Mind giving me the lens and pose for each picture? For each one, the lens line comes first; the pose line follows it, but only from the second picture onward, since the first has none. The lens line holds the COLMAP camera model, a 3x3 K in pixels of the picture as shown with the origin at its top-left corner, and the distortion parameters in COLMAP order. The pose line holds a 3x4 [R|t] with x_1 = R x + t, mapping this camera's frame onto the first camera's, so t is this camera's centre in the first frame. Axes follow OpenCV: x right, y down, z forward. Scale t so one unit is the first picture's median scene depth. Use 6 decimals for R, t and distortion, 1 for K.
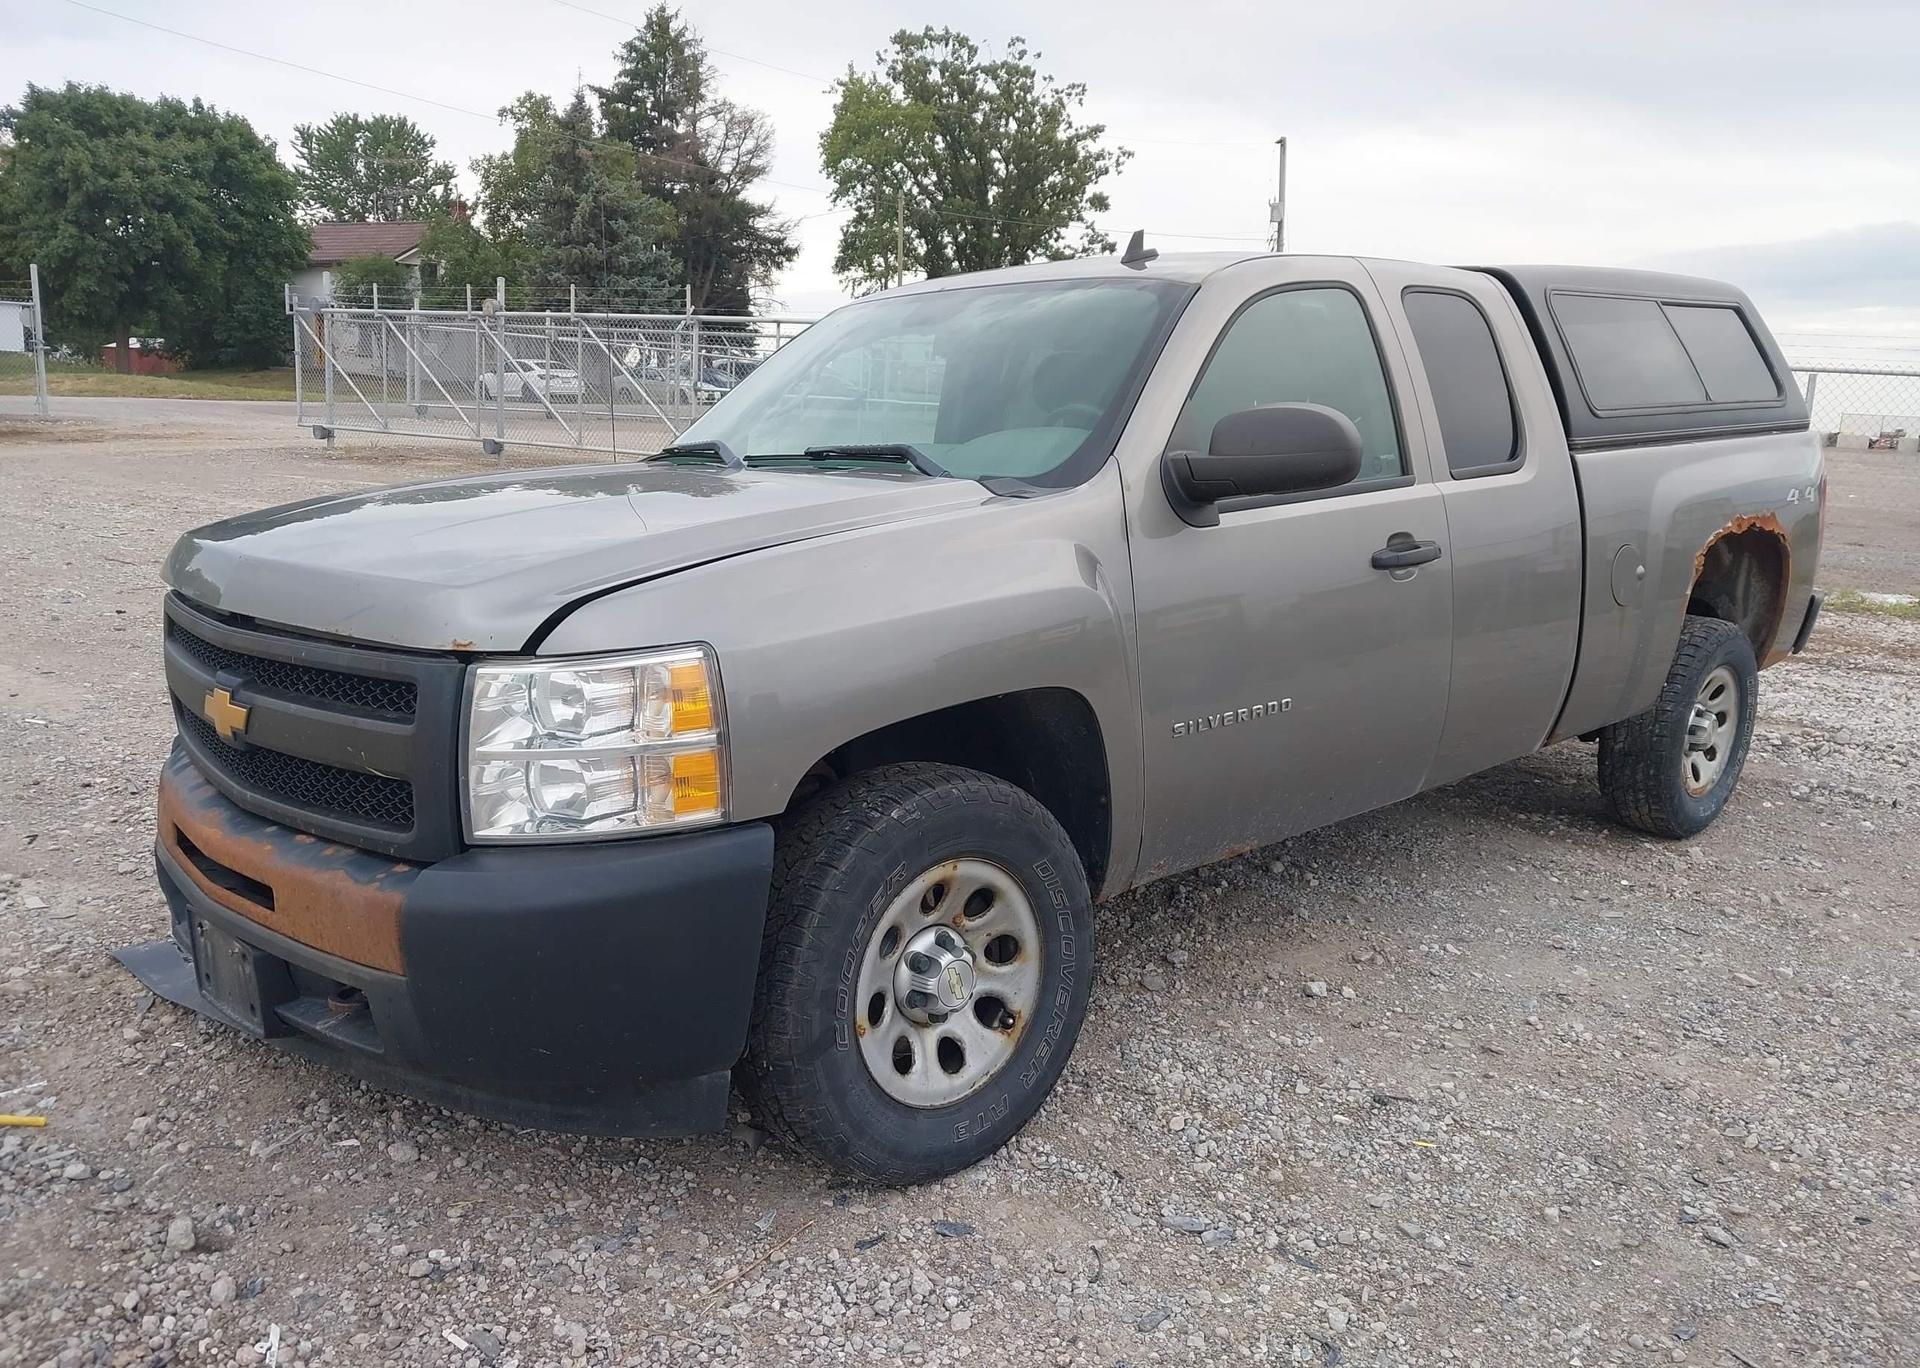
lens RADIAL K [[1483.5, 0, 960.7], [0, 1483.5, 725.8], [0, 0, 1]] dist [-0.000304, 0.011290]
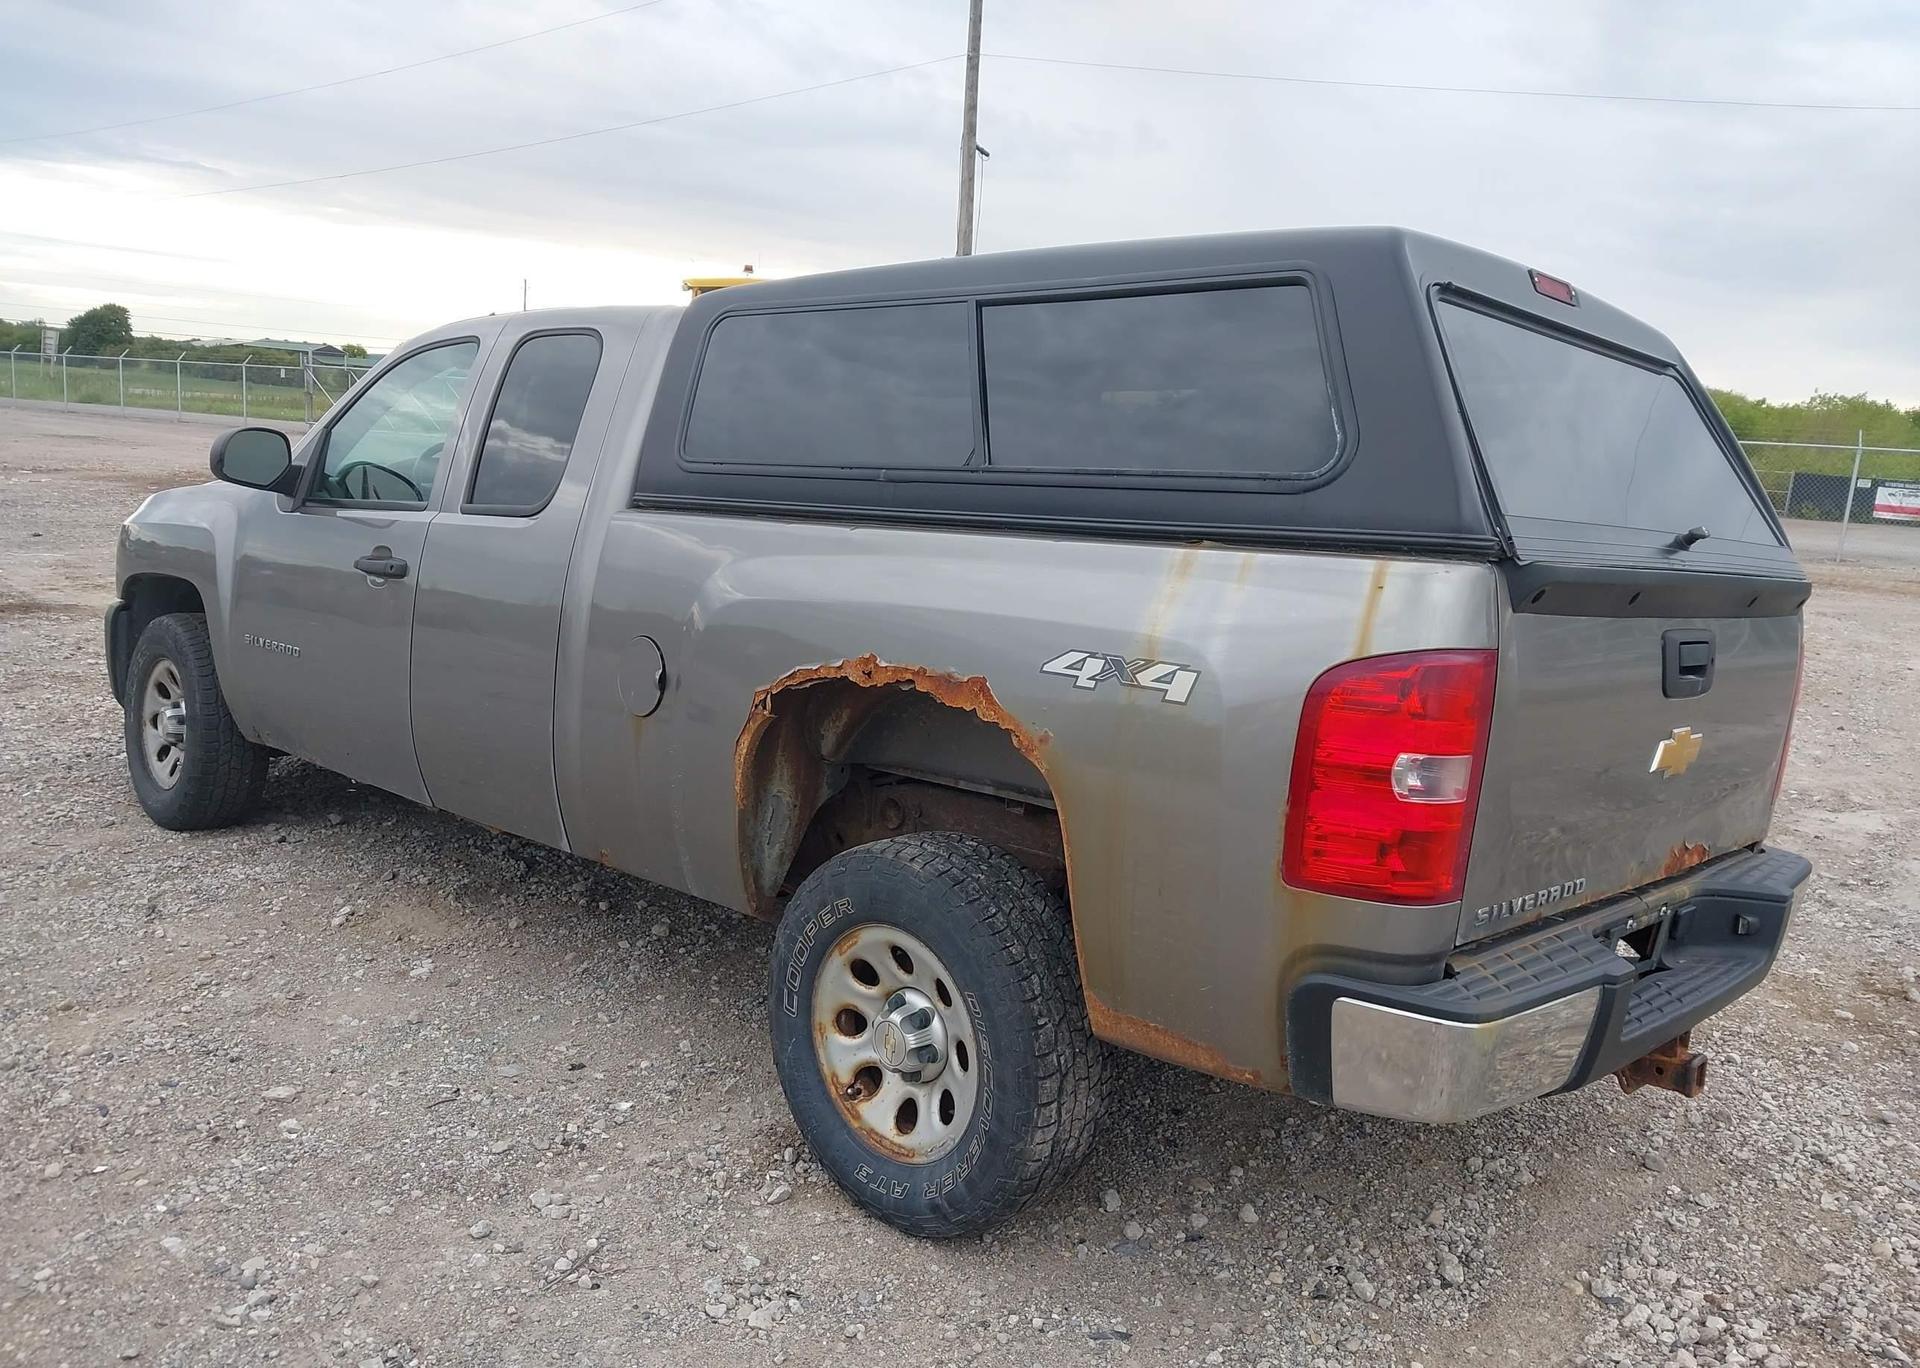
lens RADIAL K [[1510.3, 0, 952.7], [0, 1510.3, 729.3], [0, 0, 1]] dist [0.001327, -0.003342]
pose [[0.065628, 0.162337, -0.984550, 1.818290], [-0.272651, 0.952048, 0.138804, -0.336029], [0.959872, 0.259330, 0.106743, 1.616952]]
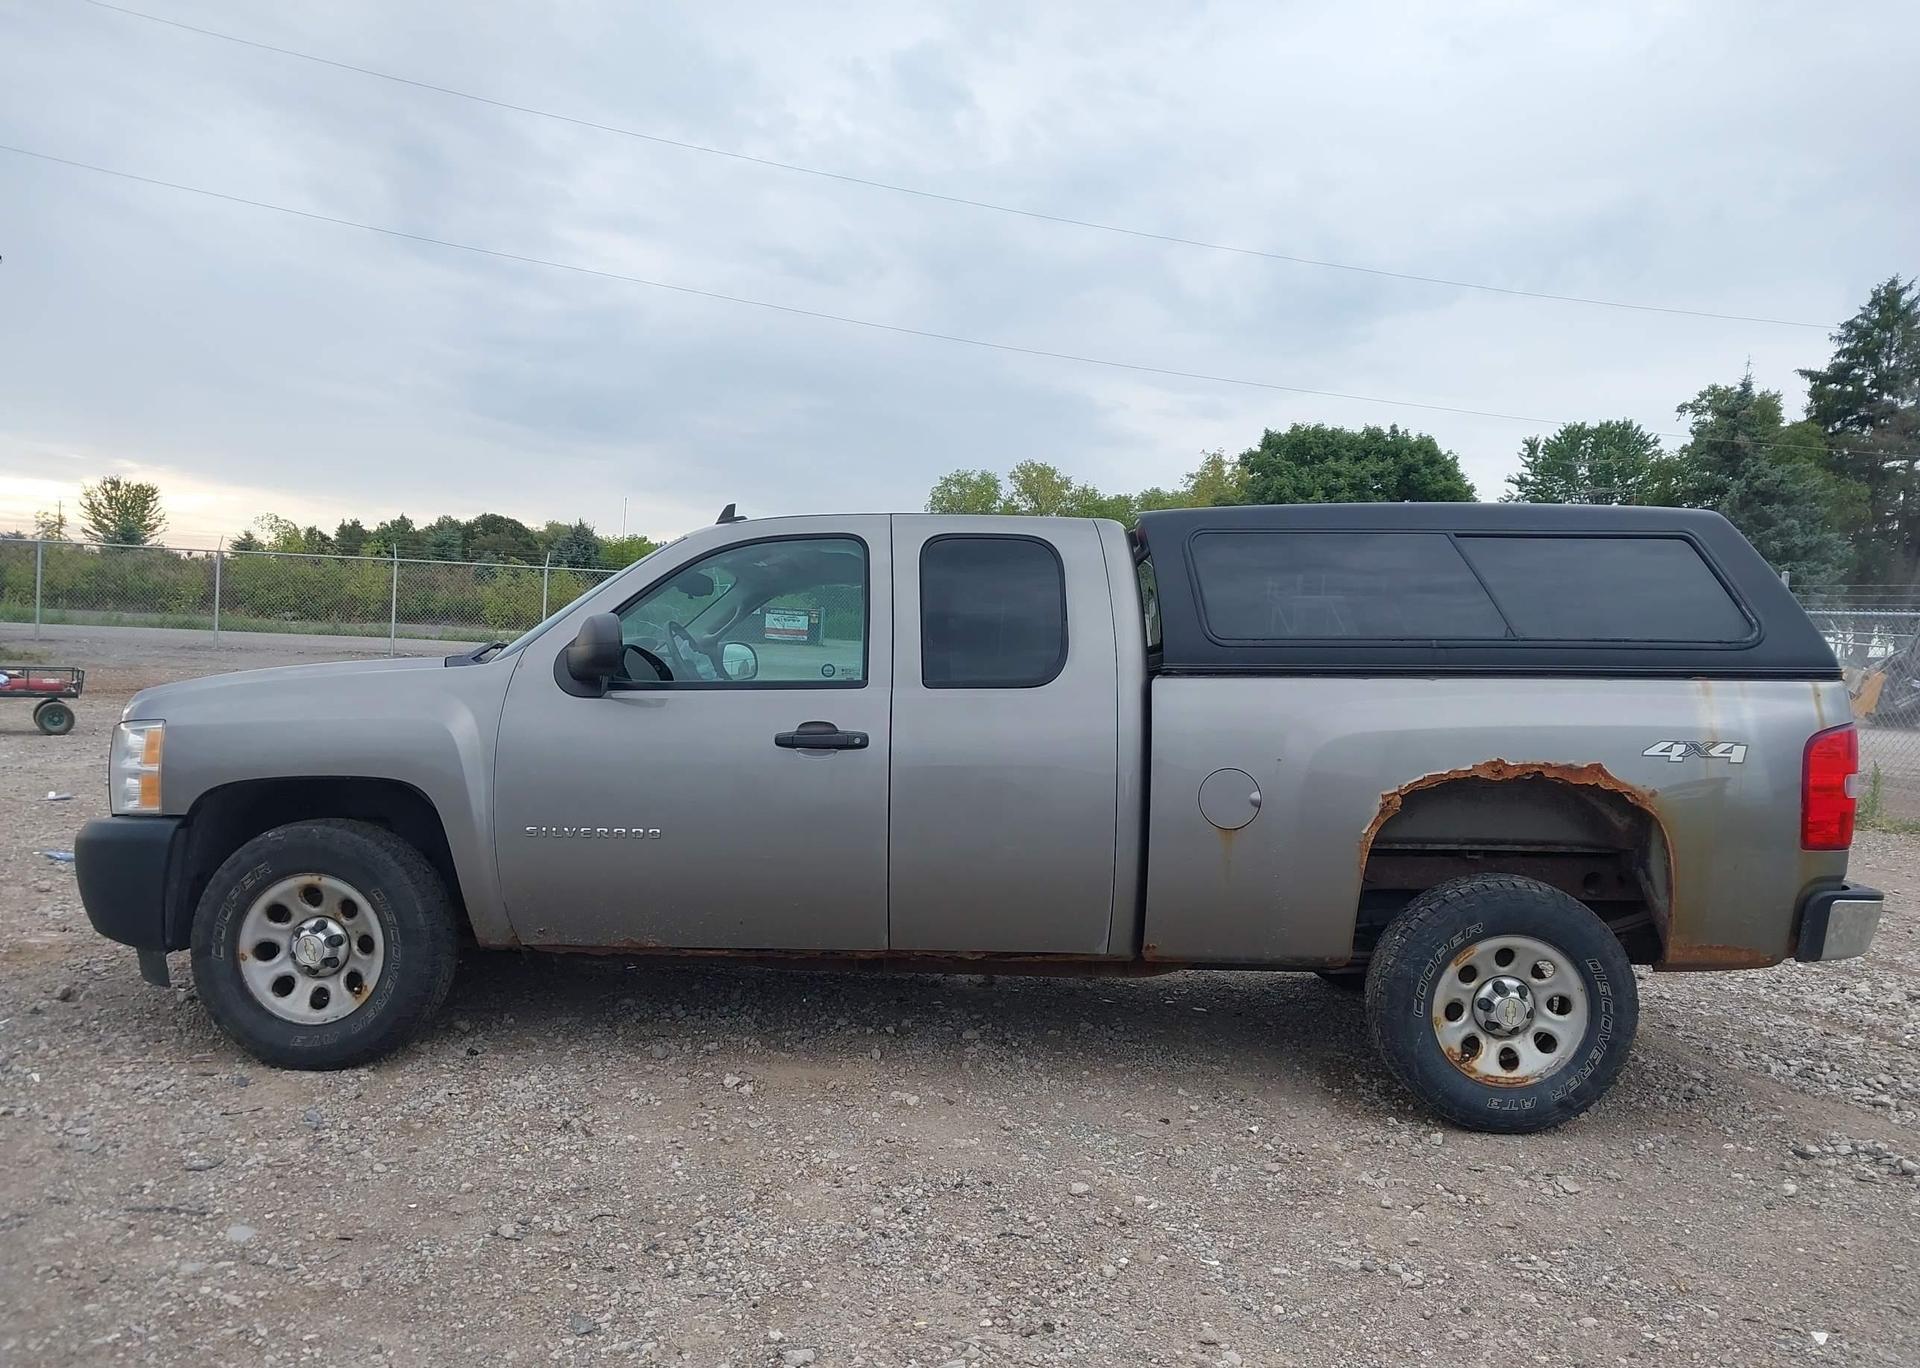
lens RADIAL K [[1489.6, 0, 958.6], [0, 1489.6, 775.6], [0, 0, 1]] dist [-0.021521, -0.004495]
pose [[0.704985, 0.064428, -0.706290, 1.524797], [-0.175248, 0.980809, -0.085455, -0.001512], [0.687229, 0.184021, 0.702746, 0.272501]]
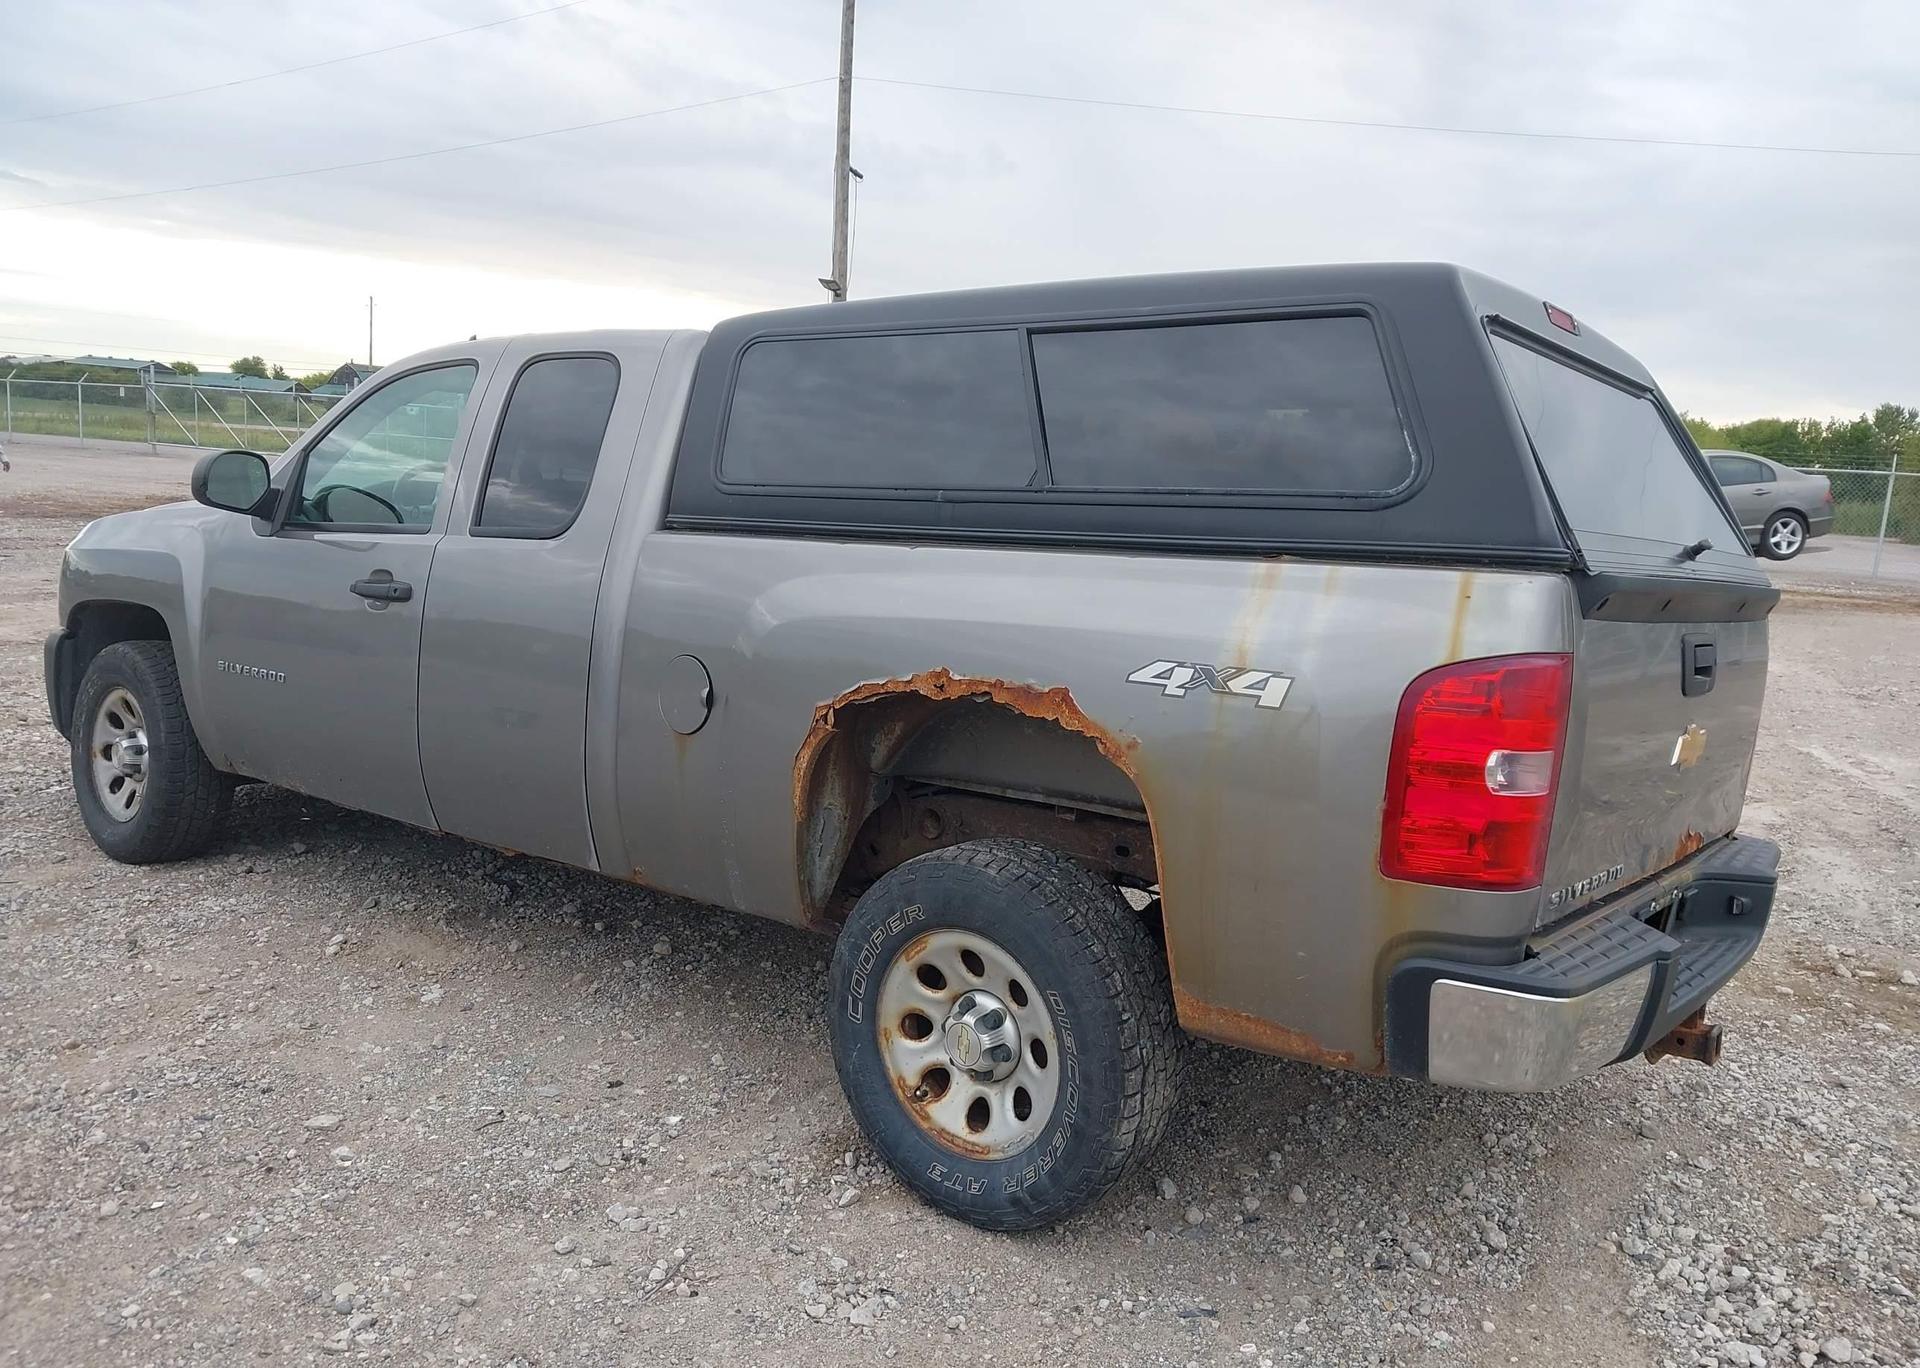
lens RADIAL K [[1510.3, 0, 952.7], [0, 1510.3, 729.3], [0, 0, 1]] dist [0.001327, -0.003342]
pose [[0.157446, 0.148287, -0.976331, 1.839977], [-0.264165, 0.958957, 0.103049, -0.299847], [0.951540, 0.241687, 0.190156, 1.484511]]
